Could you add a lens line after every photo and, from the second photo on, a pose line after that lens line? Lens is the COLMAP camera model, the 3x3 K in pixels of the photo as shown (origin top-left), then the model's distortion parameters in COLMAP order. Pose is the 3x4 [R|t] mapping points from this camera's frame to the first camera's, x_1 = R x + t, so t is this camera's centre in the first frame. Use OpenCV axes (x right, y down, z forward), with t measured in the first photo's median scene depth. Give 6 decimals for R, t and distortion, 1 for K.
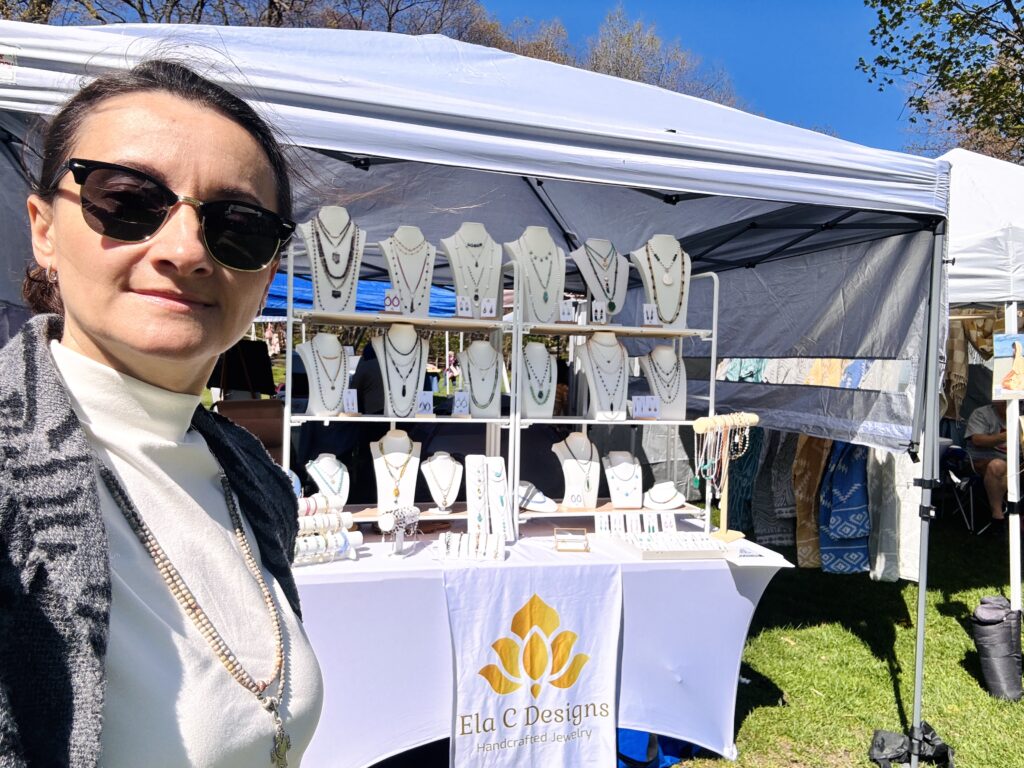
lens RADIAL K [[755.7, 0, 510.5], [0, 755.7, 386.4], [0, 0, 1]] dist [0.045582, -0.018145]
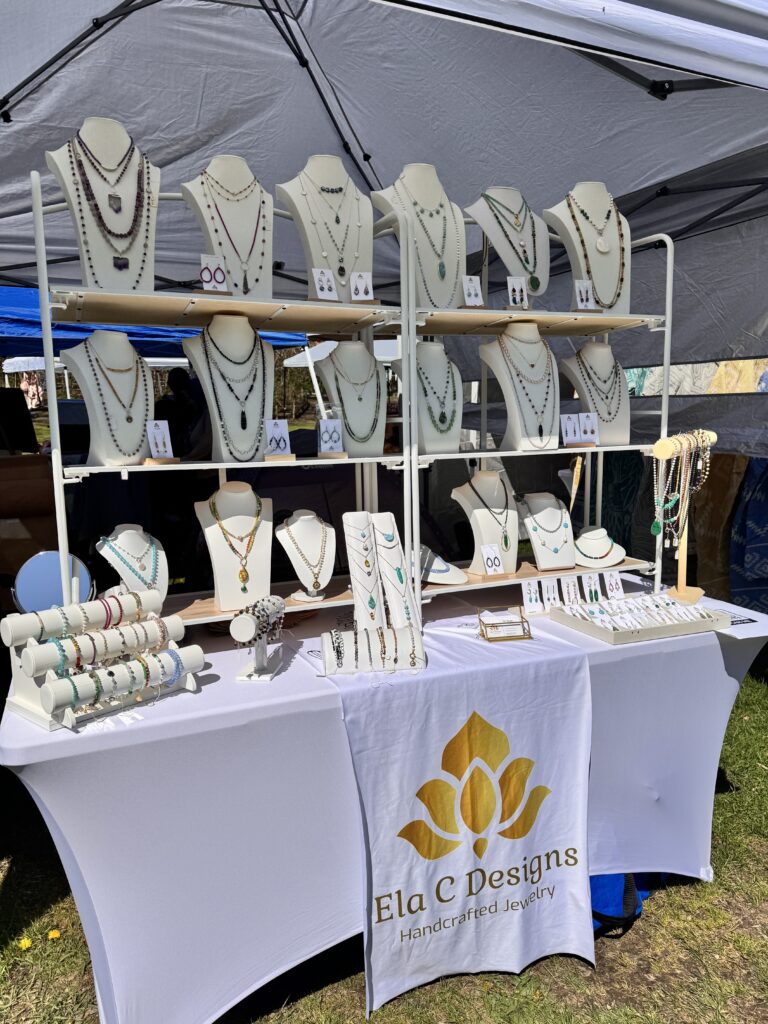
lens RADIAL K [[731.9, 0, 388.7], [0, 731.9, 514.6], [0, 0, 1]] dist [0.023234, -0.037430]
pose [[0.988802, -0.066738, 0.133483, -0.104573], [0.051934, 0.992410, 0.111467, 0.022515], [-0.139909, -0.103286, 0.984763, 0.351952]]
